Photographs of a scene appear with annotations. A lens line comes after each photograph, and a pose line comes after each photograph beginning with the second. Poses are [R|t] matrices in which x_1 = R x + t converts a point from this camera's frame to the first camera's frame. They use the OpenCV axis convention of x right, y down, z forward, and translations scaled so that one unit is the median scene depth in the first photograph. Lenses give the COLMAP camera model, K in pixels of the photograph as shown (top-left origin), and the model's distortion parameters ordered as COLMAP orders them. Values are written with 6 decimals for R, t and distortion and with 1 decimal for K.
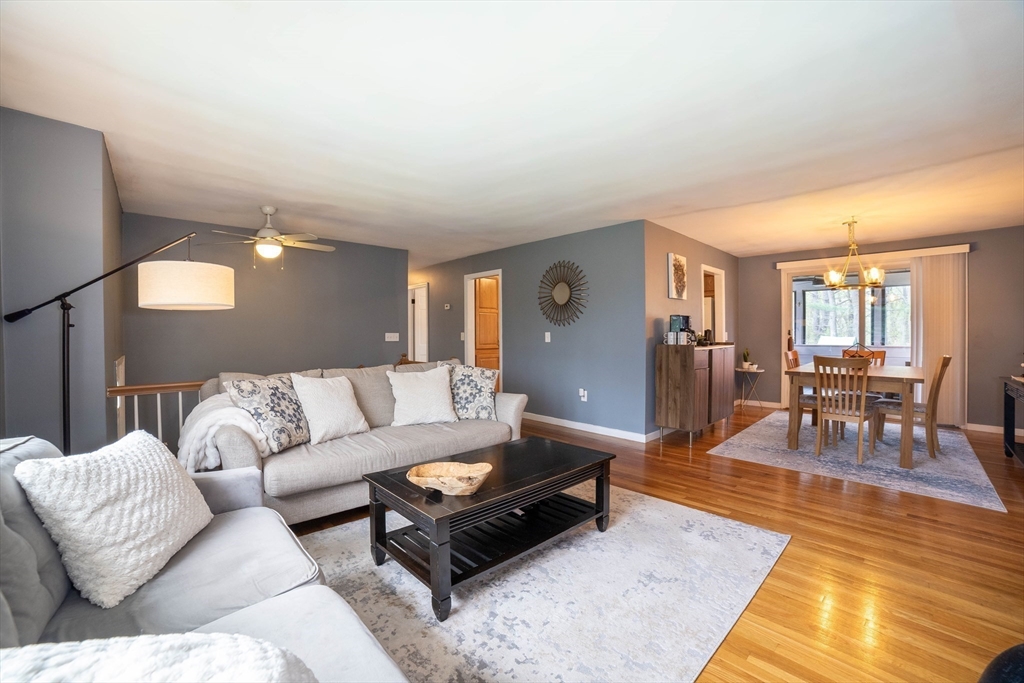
lens RADIAL K [[416.4, 0, 510.3], [0, 416.4, 335.0], [0, 0, 1]] dist [-0.101986, 0.032669]
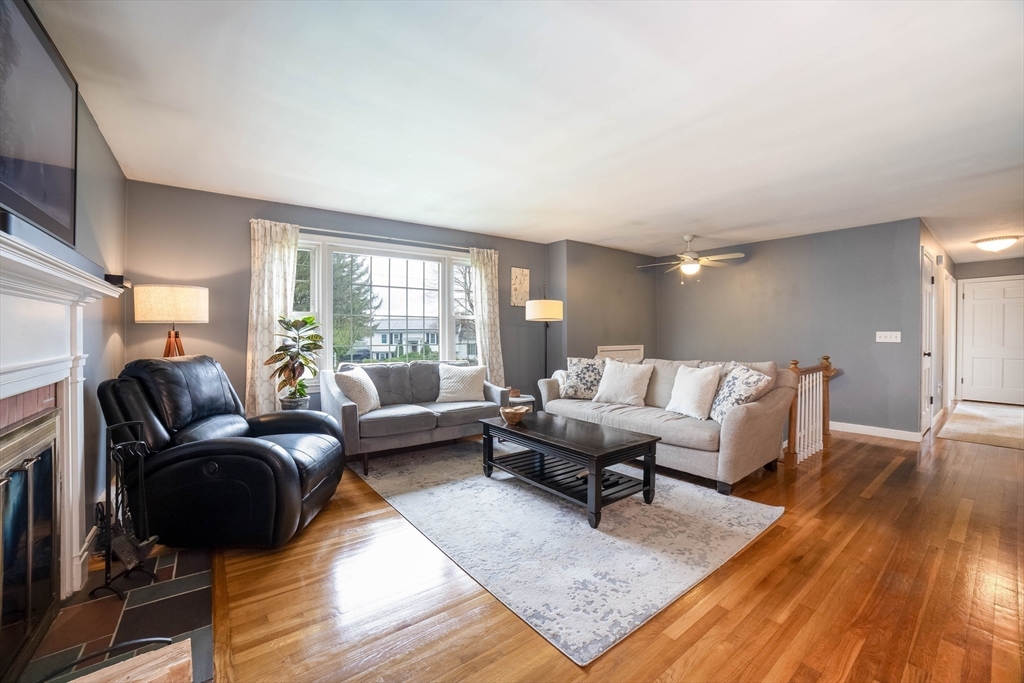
lens RADIAL K [[416.4, 0, 510.3], [0, 416.4, 335.0], [0, 0, 1]] dist [-0.101986, 0.032669]
pose [[-0.109930, 0.005875, -0.993922, 1.232237], [0.000388, 0.999983, 0.005868, -0.004276], [0.993939, 0.000259, -0.109930, 0.885310]]
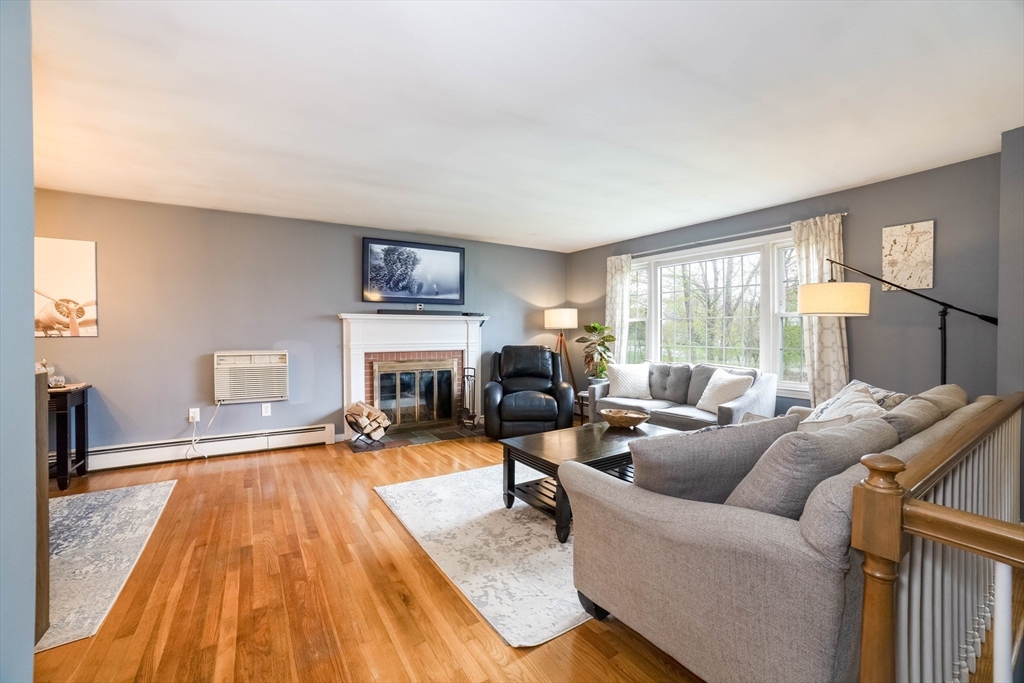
lens RADIAL K [[416.4, 0, 510.3], [0, 416.4, 335.0], [0, 0, 1]] dist [-0.101986, 0.032669]
pose [[-0.981638, -0.000504, 0.190752, -0.000478], [0.000998, 0.999969, 0.007780, -0.016315], [-0.190751, 0.007827, -0.981607, 2.096935]]
